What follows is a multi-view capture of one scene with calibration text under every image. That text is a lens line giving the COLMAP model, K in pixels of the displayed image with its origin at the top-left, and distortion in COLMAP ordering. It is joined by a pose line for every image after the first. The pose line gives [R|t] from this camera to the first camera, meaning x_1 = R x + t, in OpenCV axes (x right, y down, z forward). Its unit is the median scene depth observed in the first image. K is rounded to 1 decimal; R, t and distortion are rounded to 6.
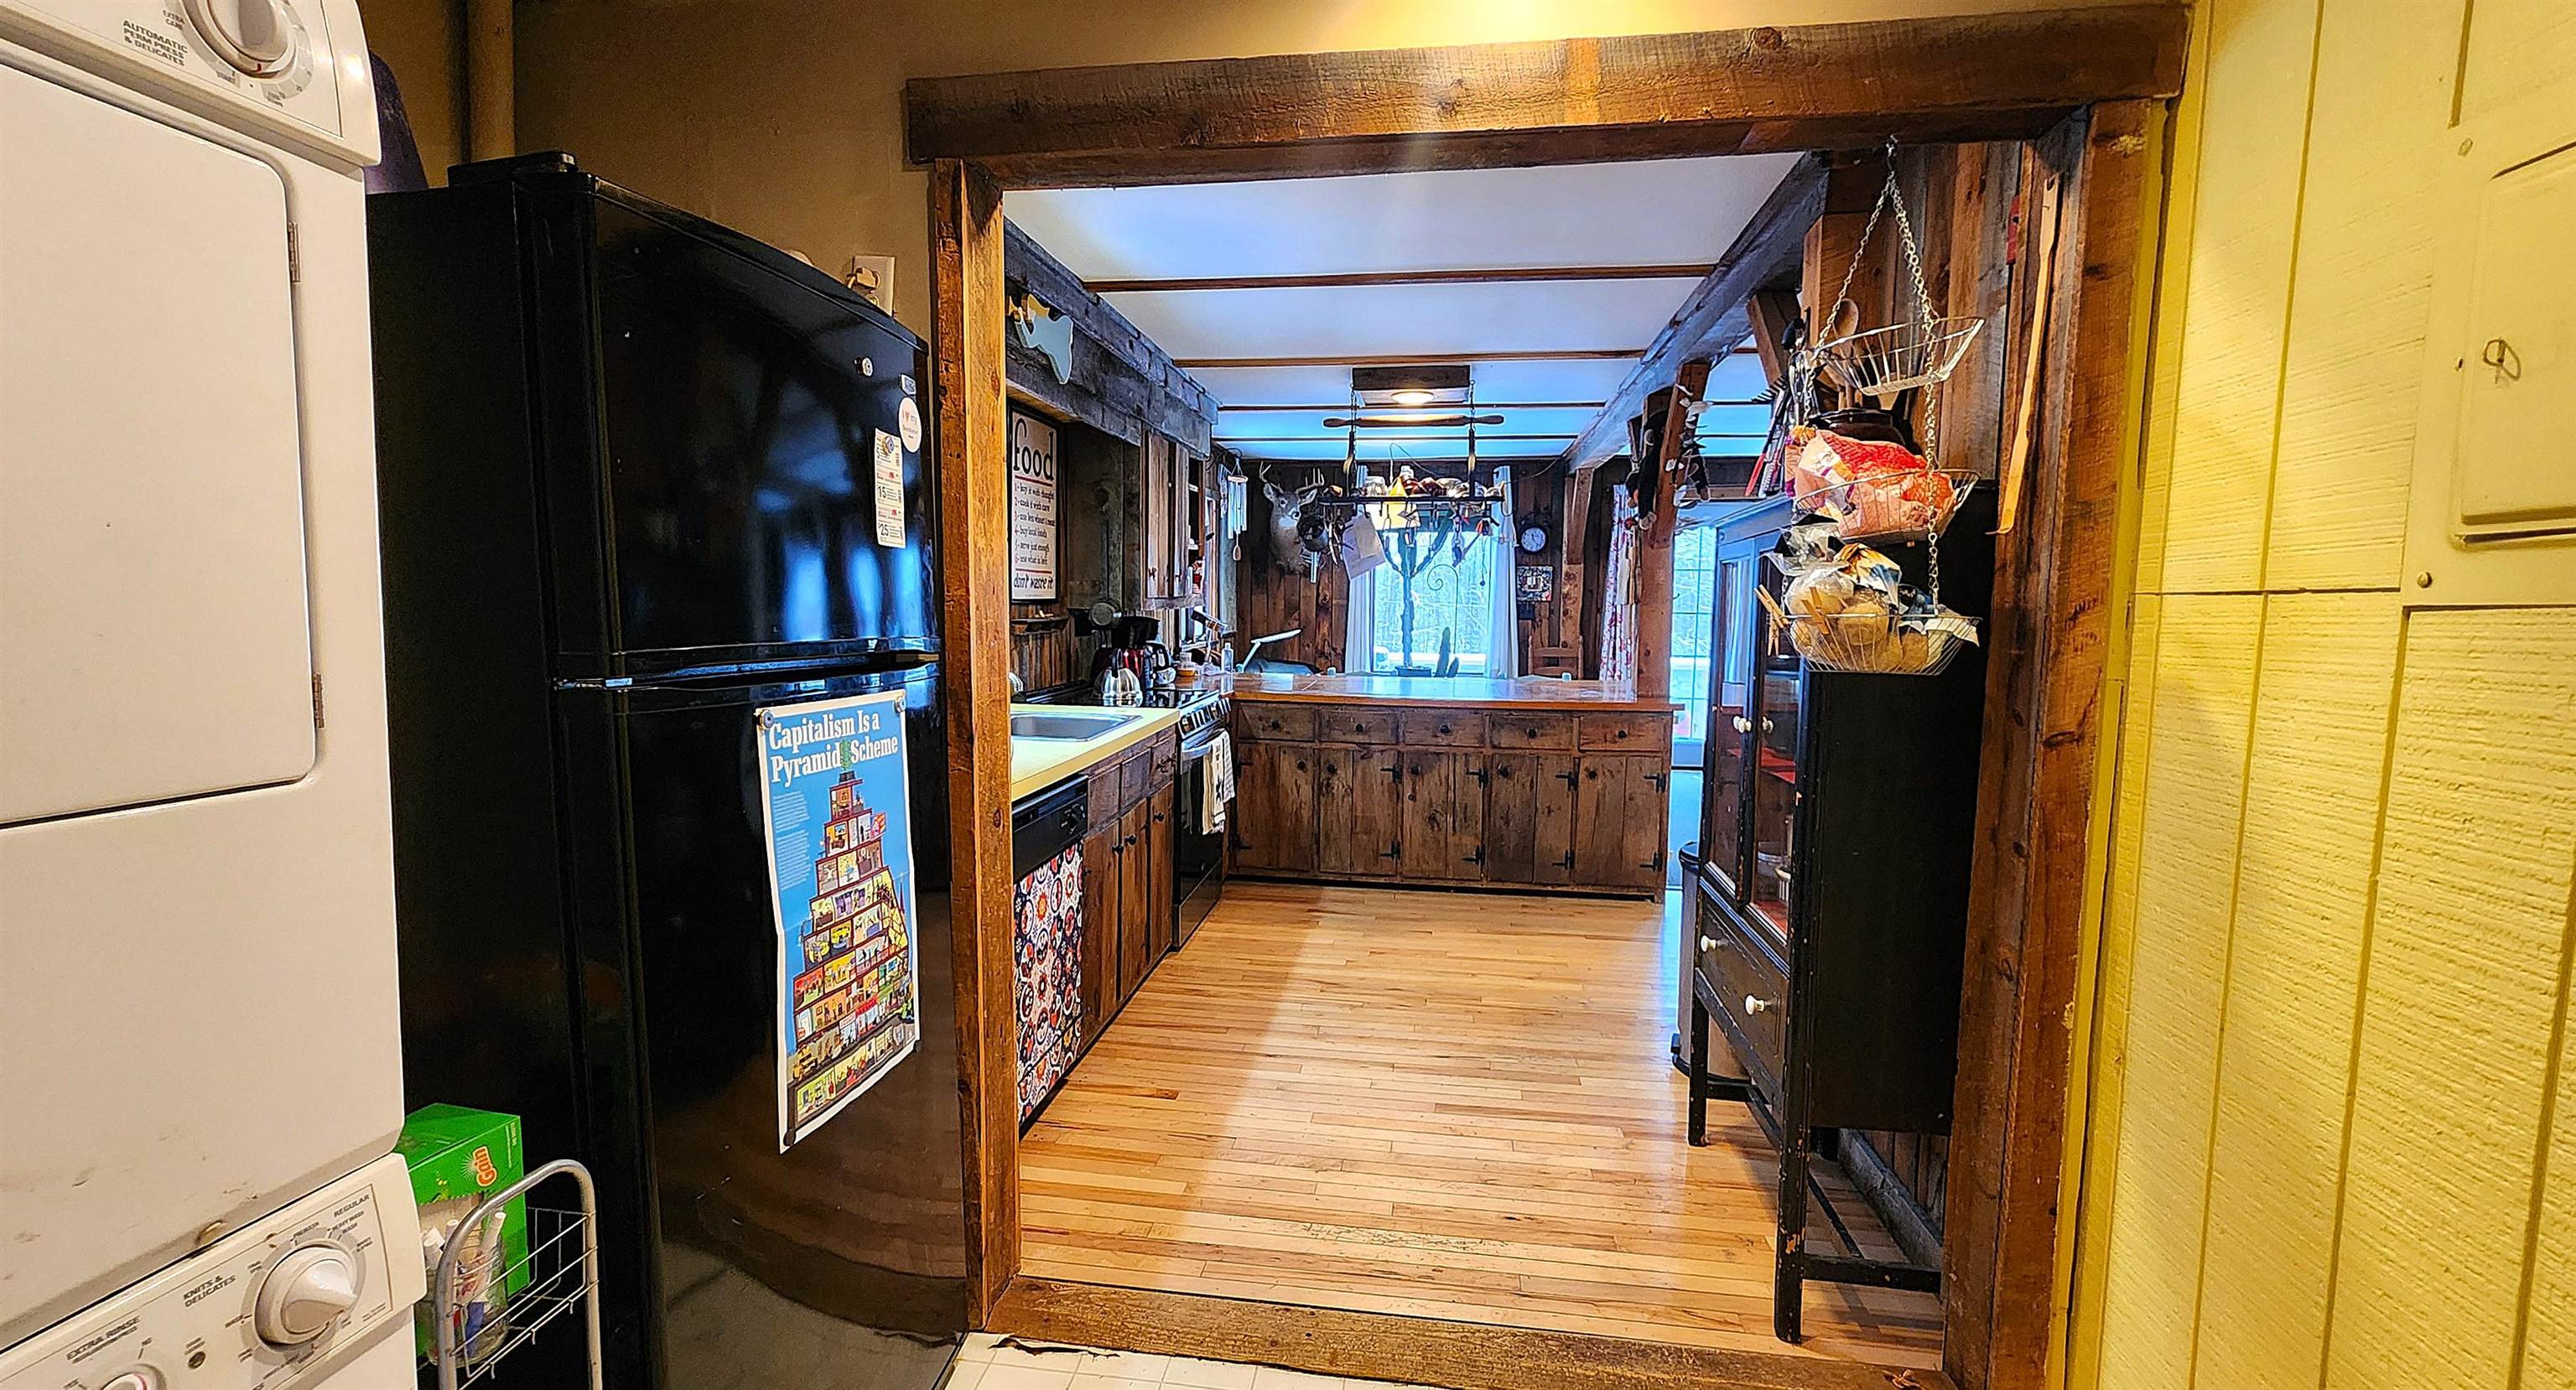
lens RADIAL K [[1104.6, 0, 1269.2], [0, 1104.6, 706.8], [0, 0, 1]] dist [0.003867, 0.000184]
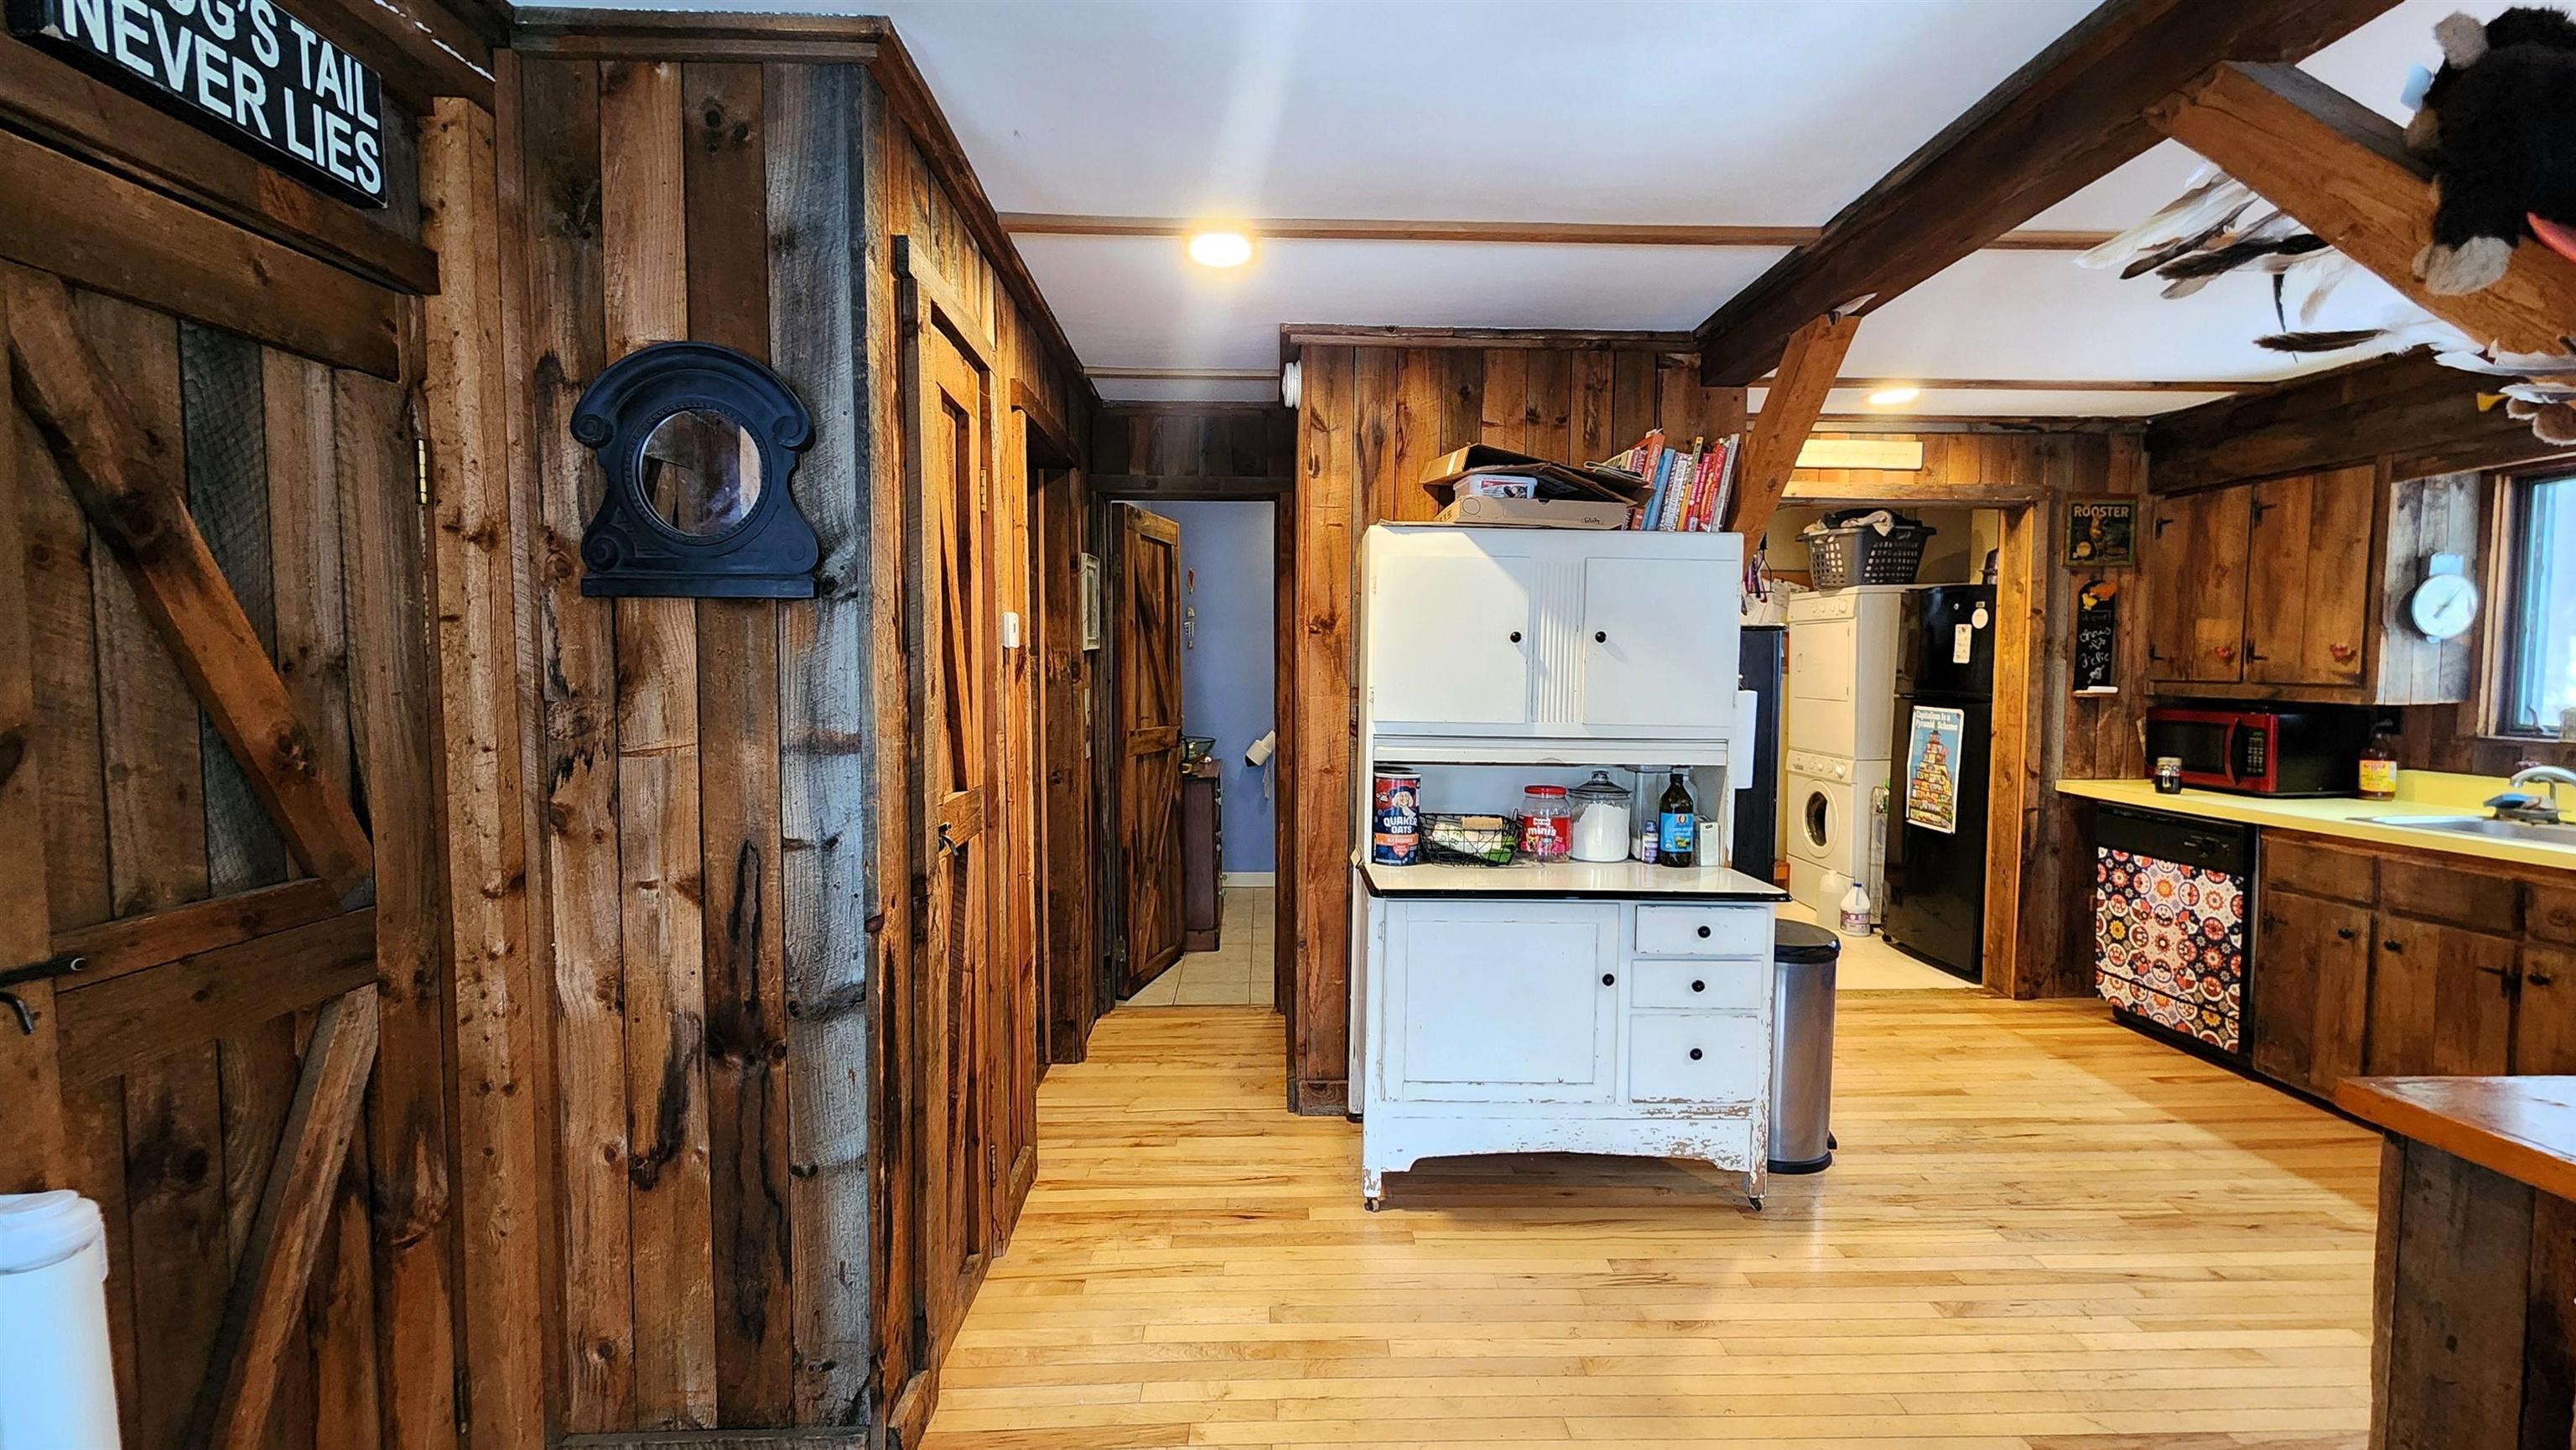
lens RADIAL K [[1053.9, 0, 1291.5], [0, 1053.9, 729.0], [0, 0, 1]] dist [0.001418, -0.001017]
pose [[-0.983163, -0.008224, -0.182547, 0.609138], [-0.035315, 0.988705, 0.145653, -0.097729], [0.179287, 0.149647, -0.972349, 1.078270]]
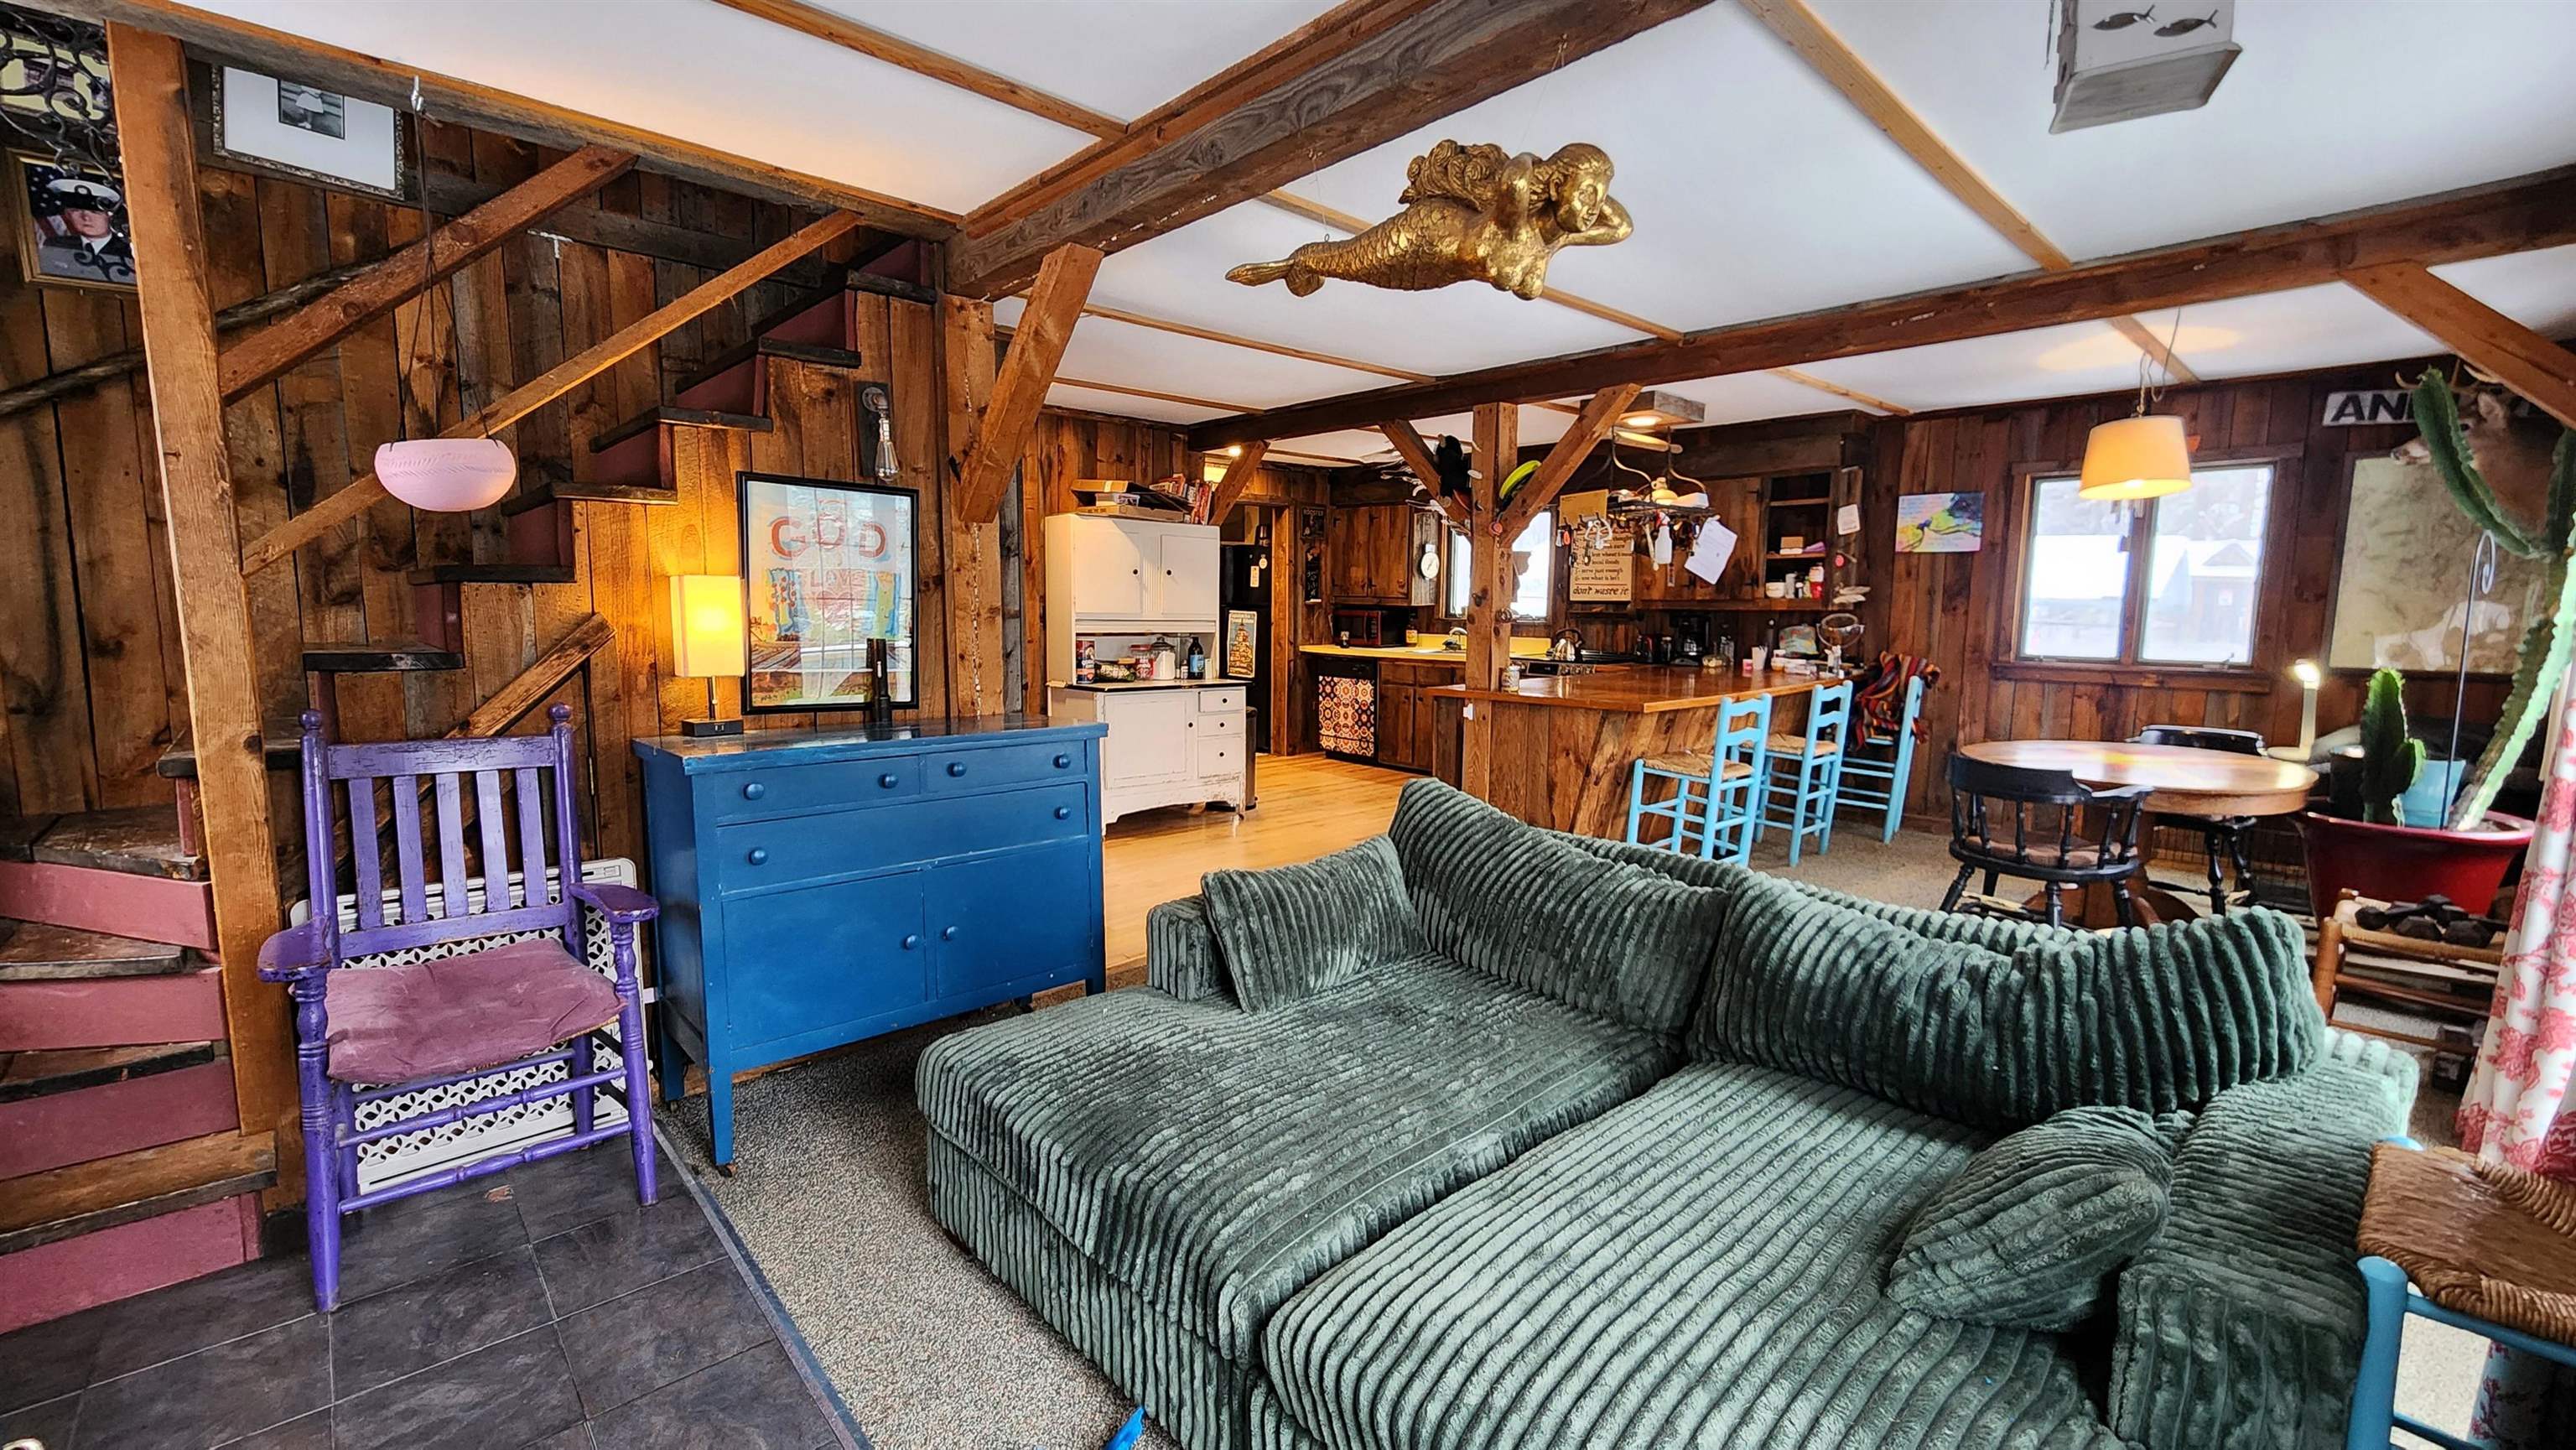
lens RADIAL K [[1053.9, 0, 1282.7], [0, 1053.9, 729.6], [0, 0, 1]] dist [0.001418, -0.001017]
pose [[-0.628186, 0.076076, -0.774335, 1.169267], [-0.091339, 0.981117, 0.170491, -0.110151], [0.772683, 0.177827, -0.609376, 1.397019]]
